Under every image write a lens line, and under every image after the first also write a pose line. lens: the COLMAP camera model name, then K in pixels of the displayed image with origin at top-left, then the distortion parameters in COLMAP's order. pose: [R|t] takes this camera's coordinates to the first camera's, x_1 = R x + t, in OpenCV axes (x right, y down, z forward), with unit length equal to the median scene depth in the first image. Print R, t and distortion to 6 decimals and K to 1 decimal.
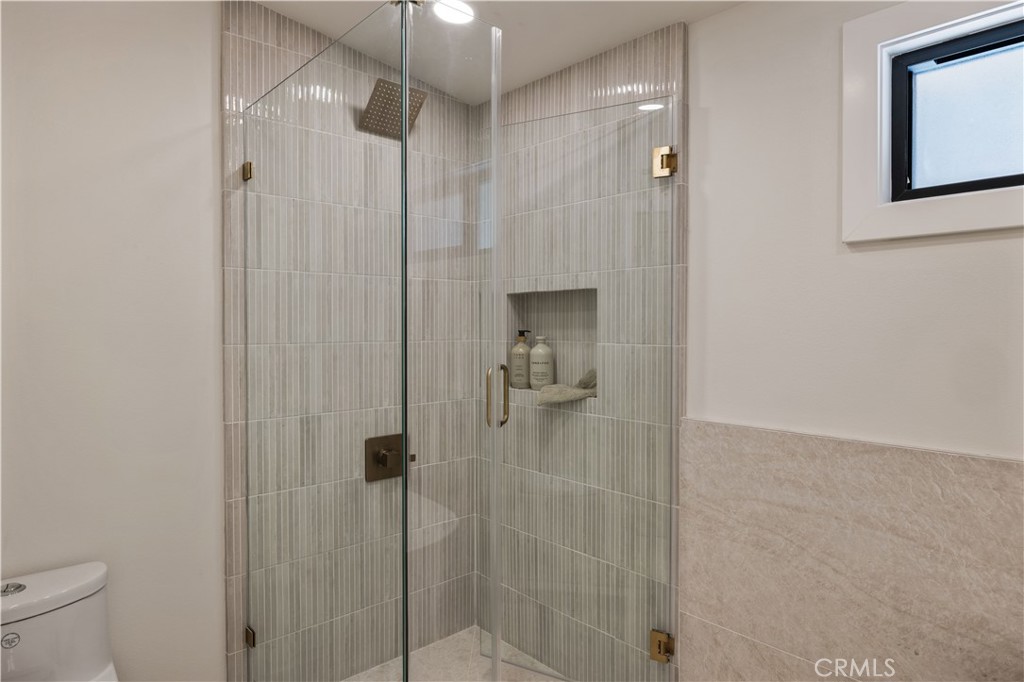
lens RADIAL K [[636.5, 0, 512.0], [0, 636.5, 341.0], [0, 0, 1]] dist [0.002943, 0.000196]
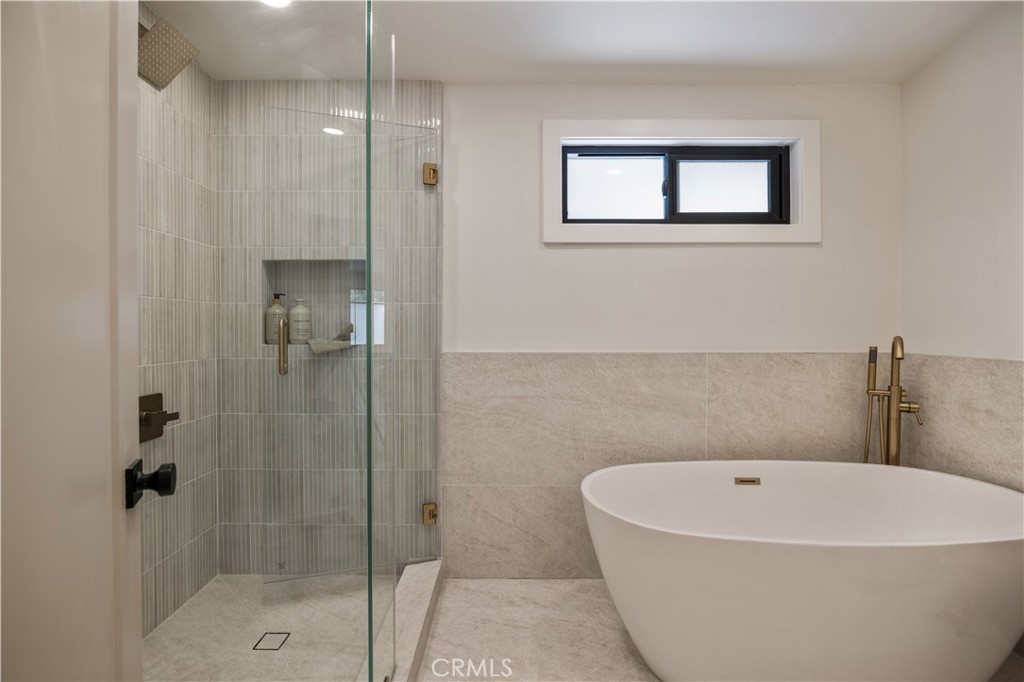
lens RADIAL K [[488.6, 0, 512.0], [0, 488.6, 341.0], [0, 0, 1]] dist [-0.002477, -0.000253]
pose [[0.659525, -0.016338, 0.751505, -0.471546], [0.020183, 0.999788, 0.004023, 0.094277], [-0.751411, 0.012515, 0.659716, 0.140434]]
